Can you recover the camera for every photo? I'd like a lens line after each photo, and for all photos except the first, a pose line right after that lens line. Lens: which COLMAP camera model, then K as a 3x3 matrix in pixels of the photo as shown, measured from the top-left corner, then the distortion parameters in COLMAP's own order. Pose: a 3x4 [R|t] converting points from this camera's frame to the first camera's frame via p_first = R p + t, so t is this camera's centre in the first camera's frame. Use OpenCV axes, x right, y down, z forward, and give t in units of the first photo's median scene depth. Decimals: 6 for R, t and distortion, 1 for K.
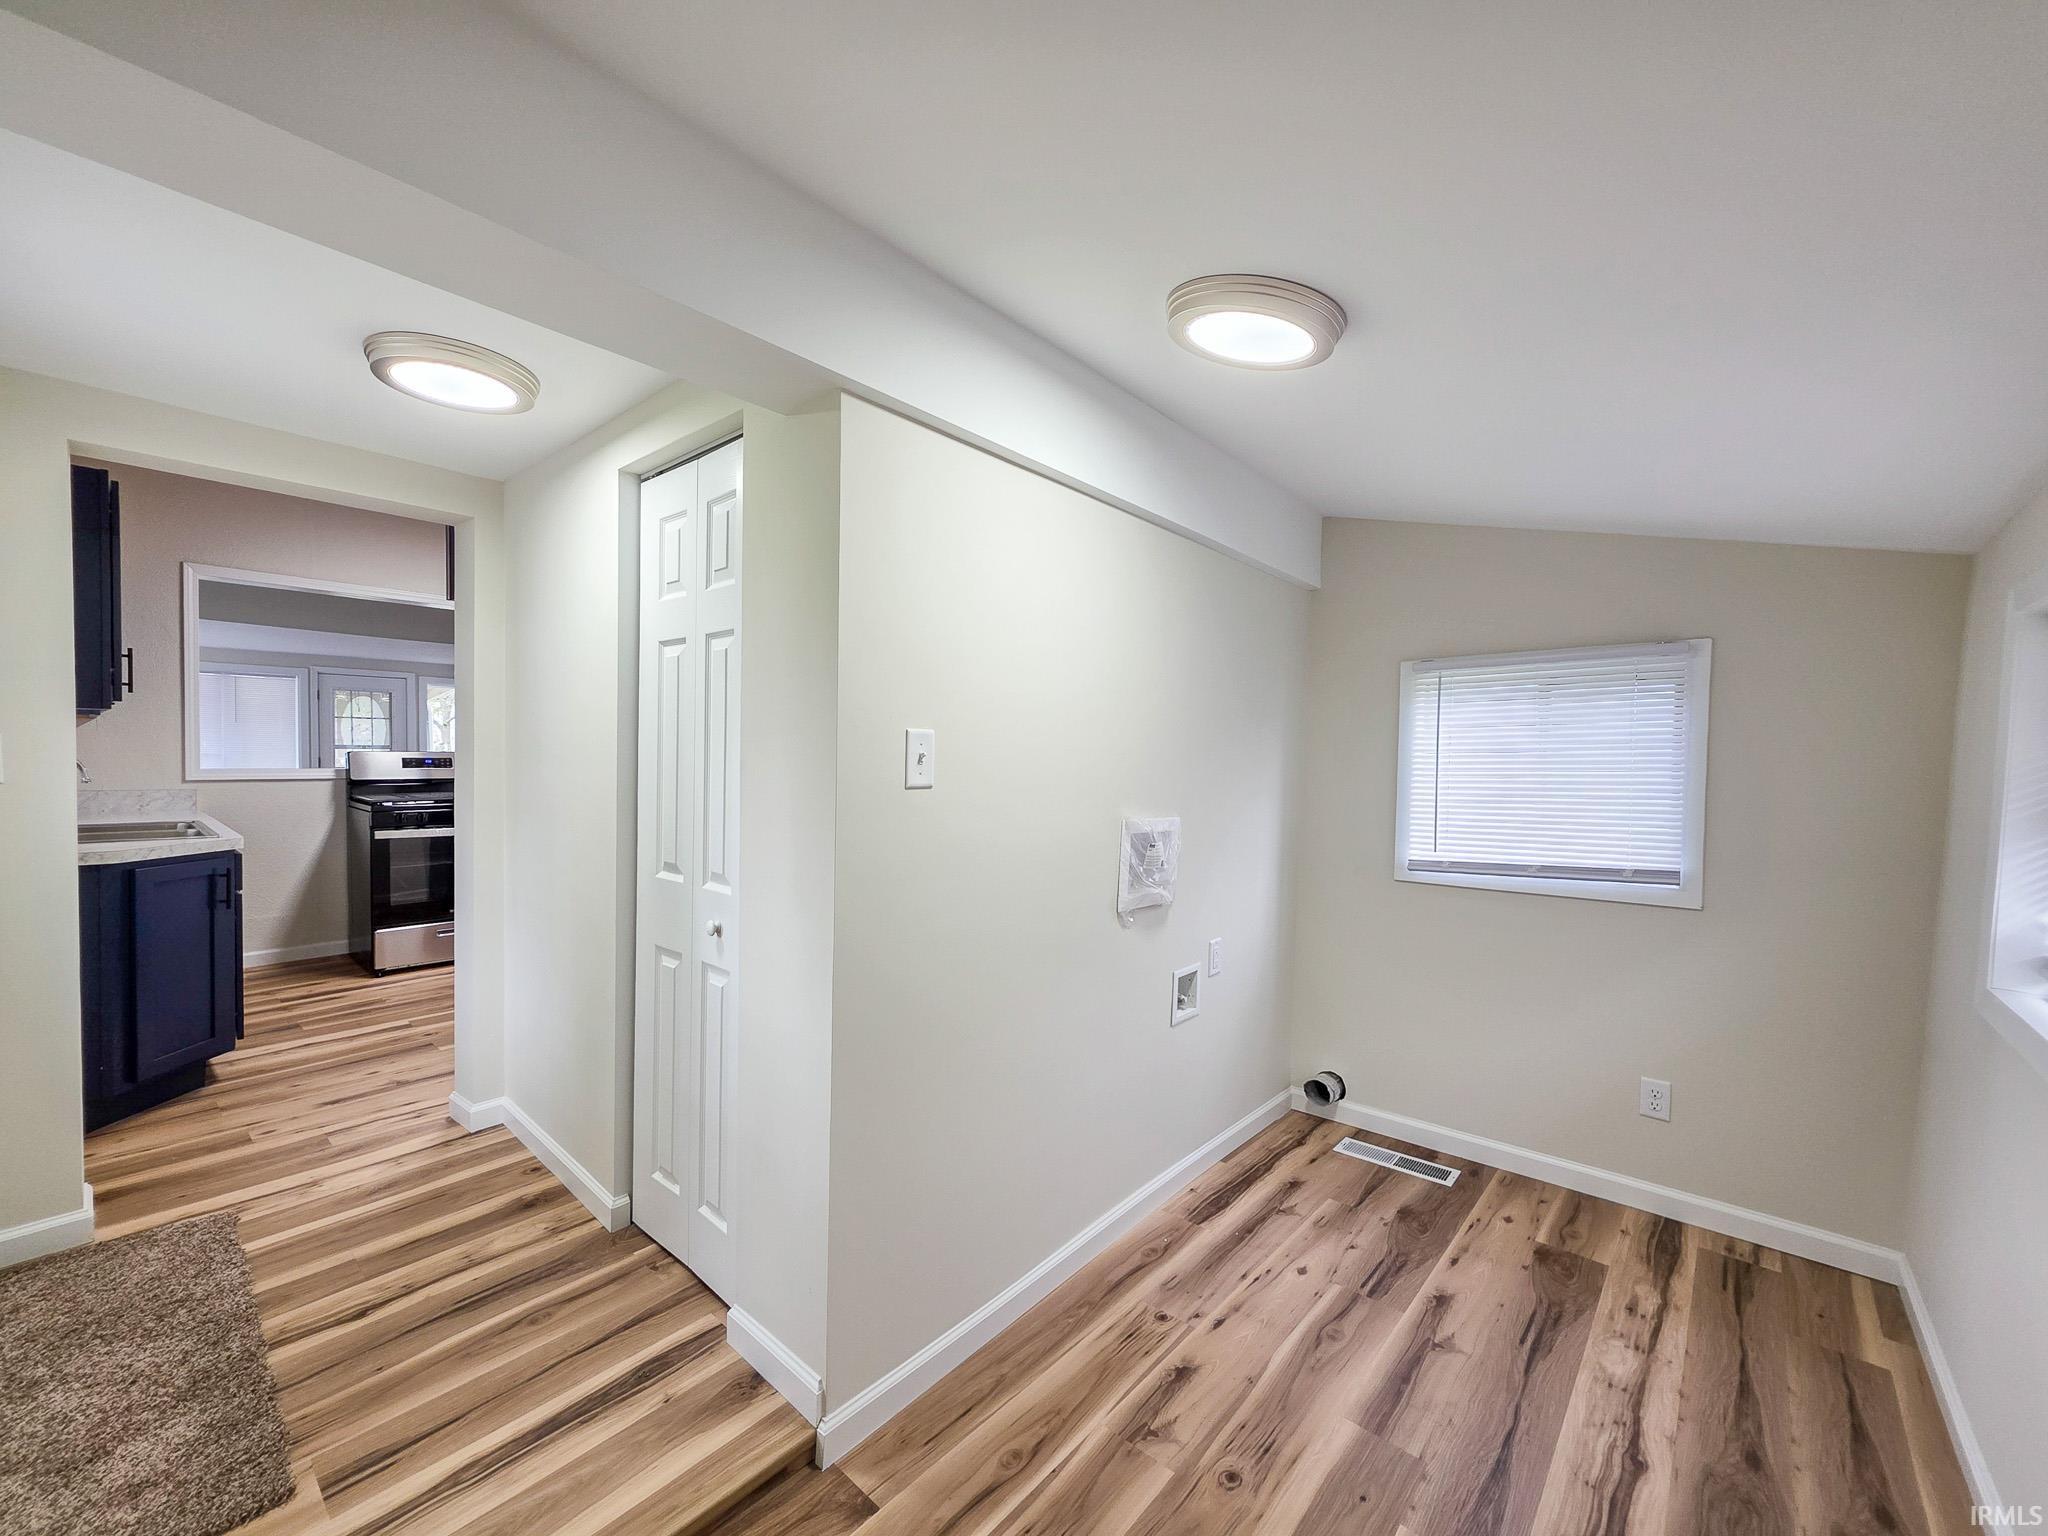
lens RADIAL K [[823.1, 0, 1022.9], [0, 823.1, 780.2], [0, 0, 1]] dist [0.001456, -0.000314]
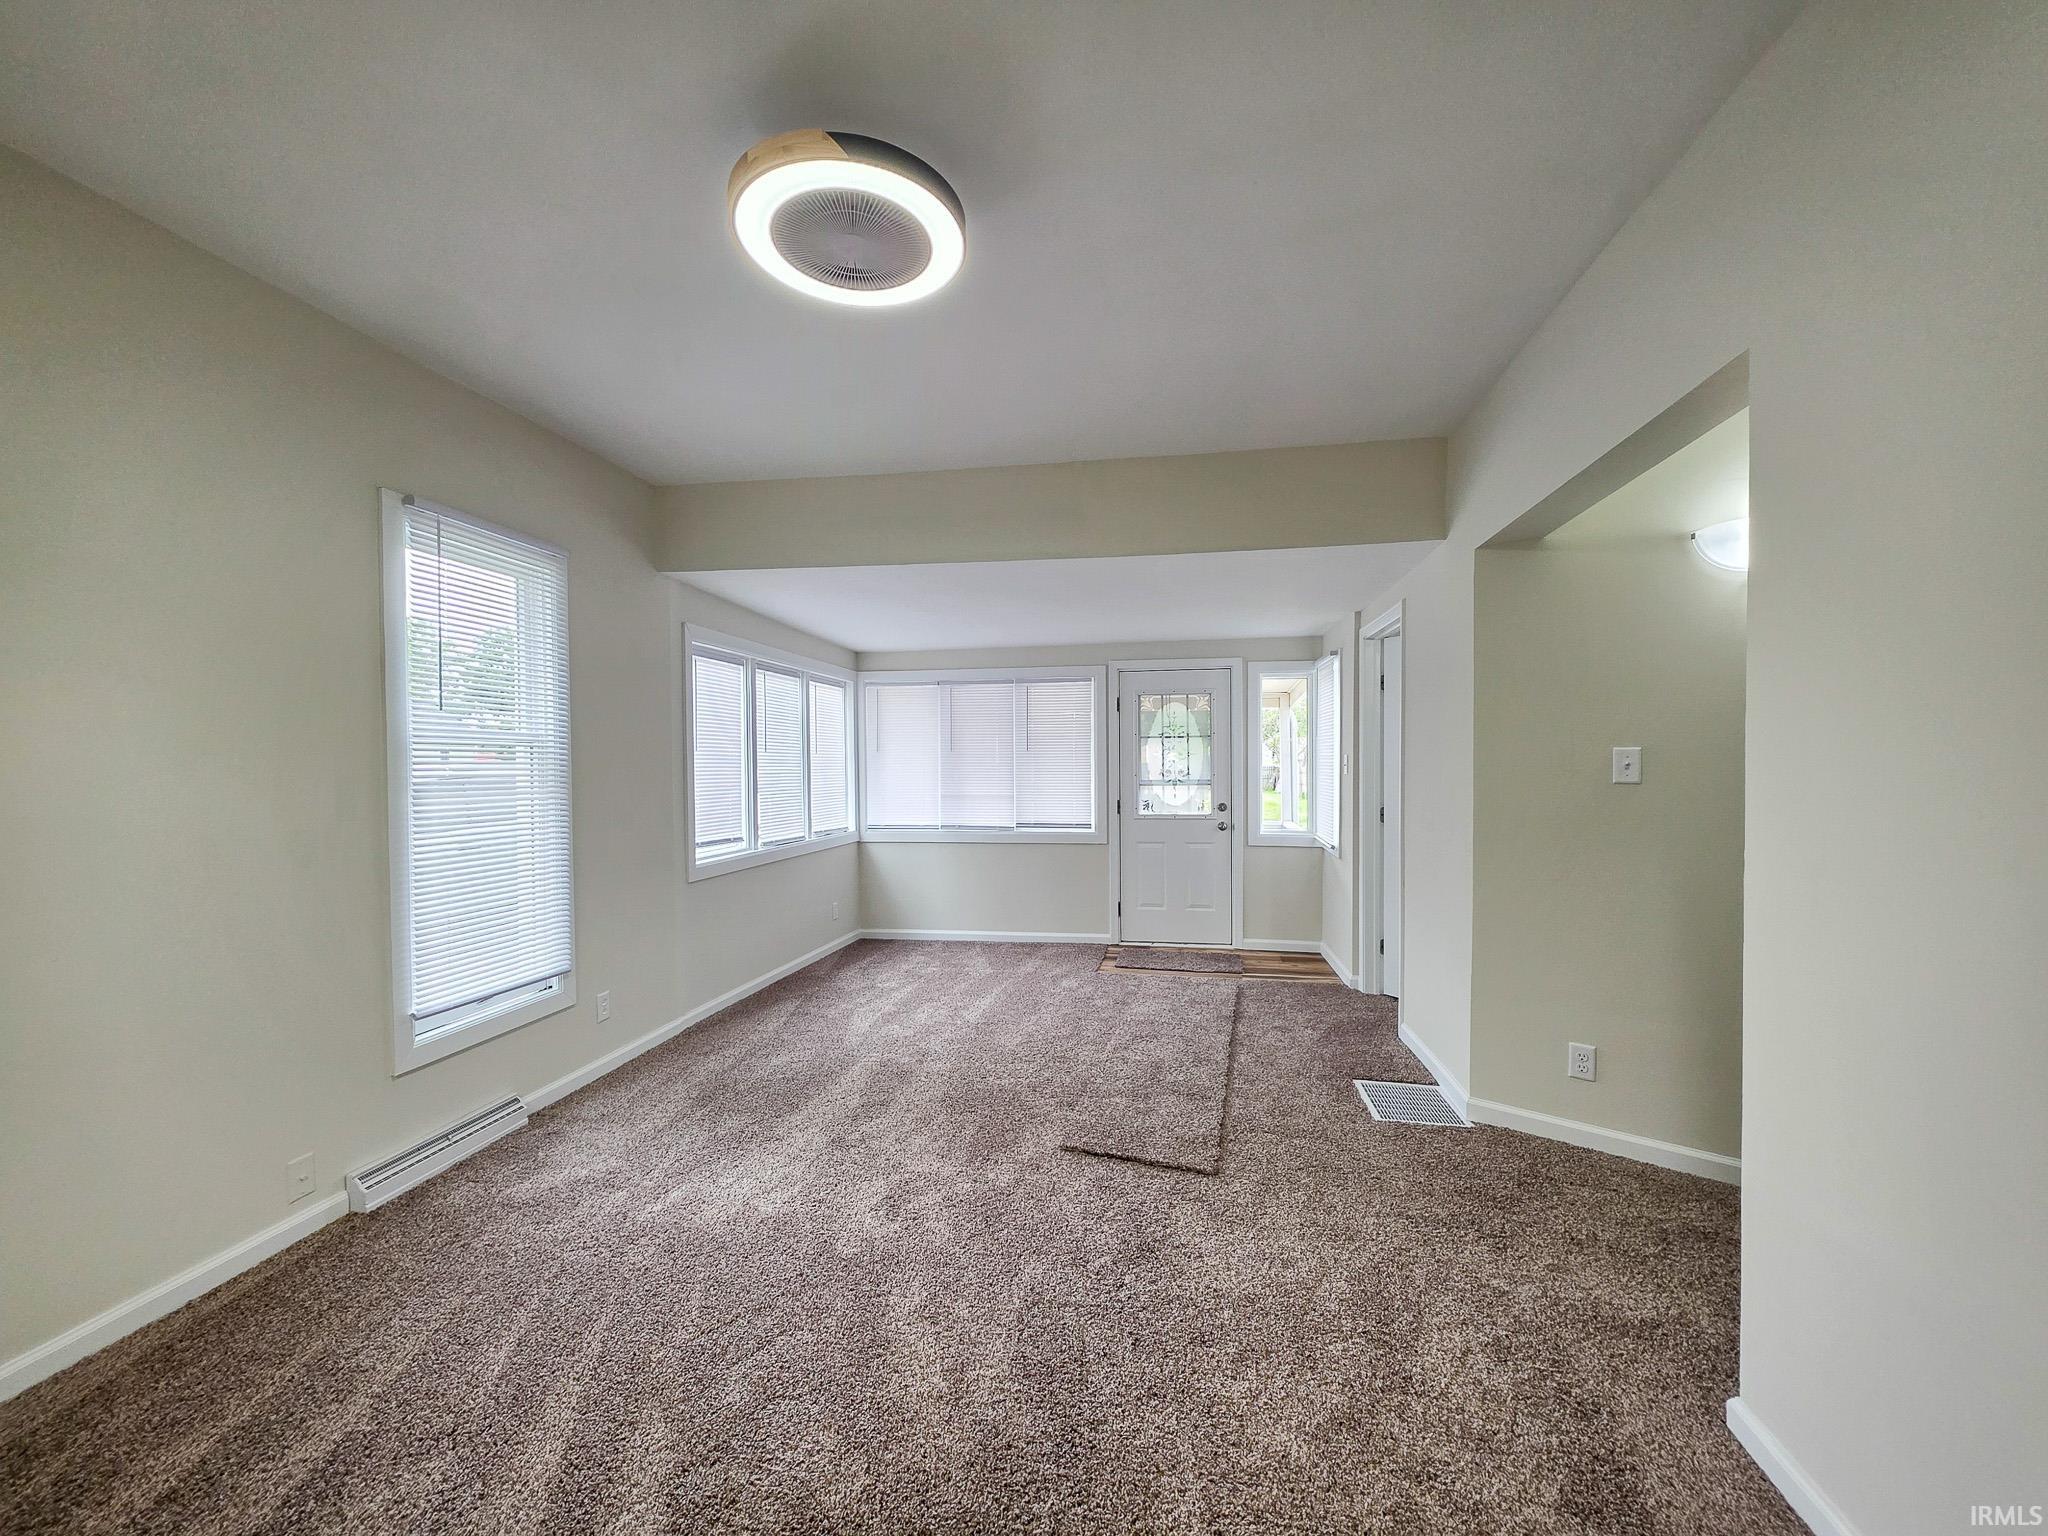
lens RADIAL K [[823.1, 0, 1022.9], [0, 823.1, 780.2], [0, 0, 1]] dist [0.001456, -0.000314]
pose [[0.515584, -0.002705, -0.856835, -1.227876], [-0.014051, 0.999834, -0.011612, -0.127962], [0.856724, 0.018027, 0.515460, 2.201539]]
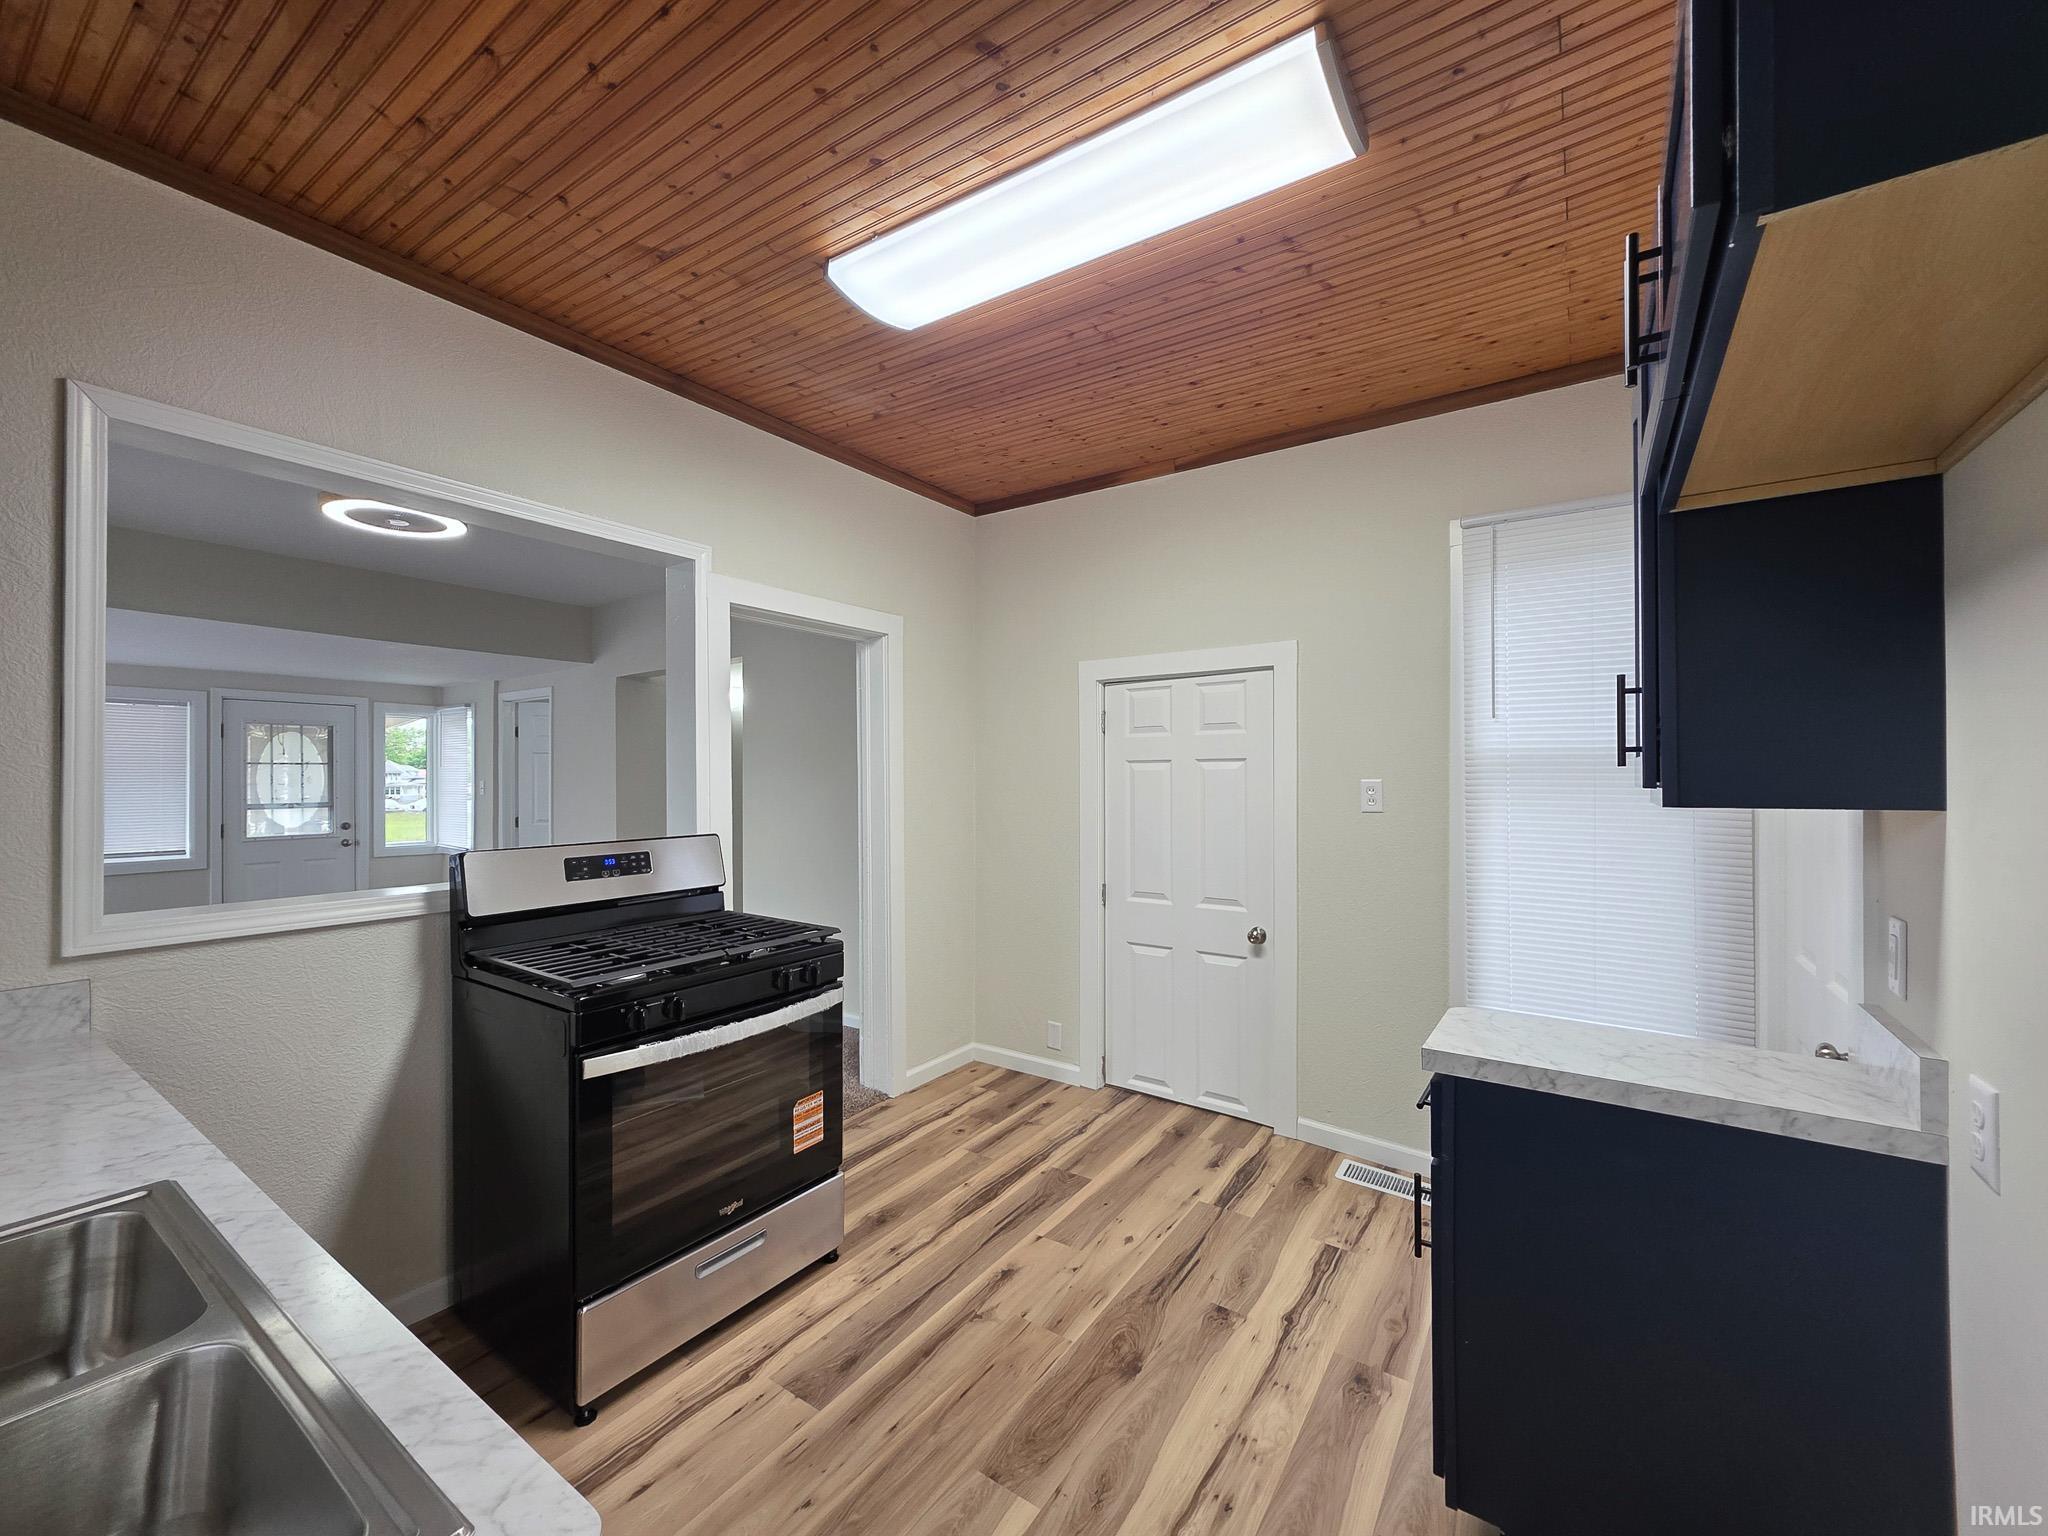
lens RADIAL K [[823.1, 0, 1022.9], [0, 823.1, 780.2], [0, 0, 1]] dist [0.001456, -0.000314]
pose [[0.993463, -0.022574, 0.111901, -1.047985], [0.026075, 0.999212, -0.029915, -0.097732], [-0.111137, 0.032638, 0.993269, 0.971581]]
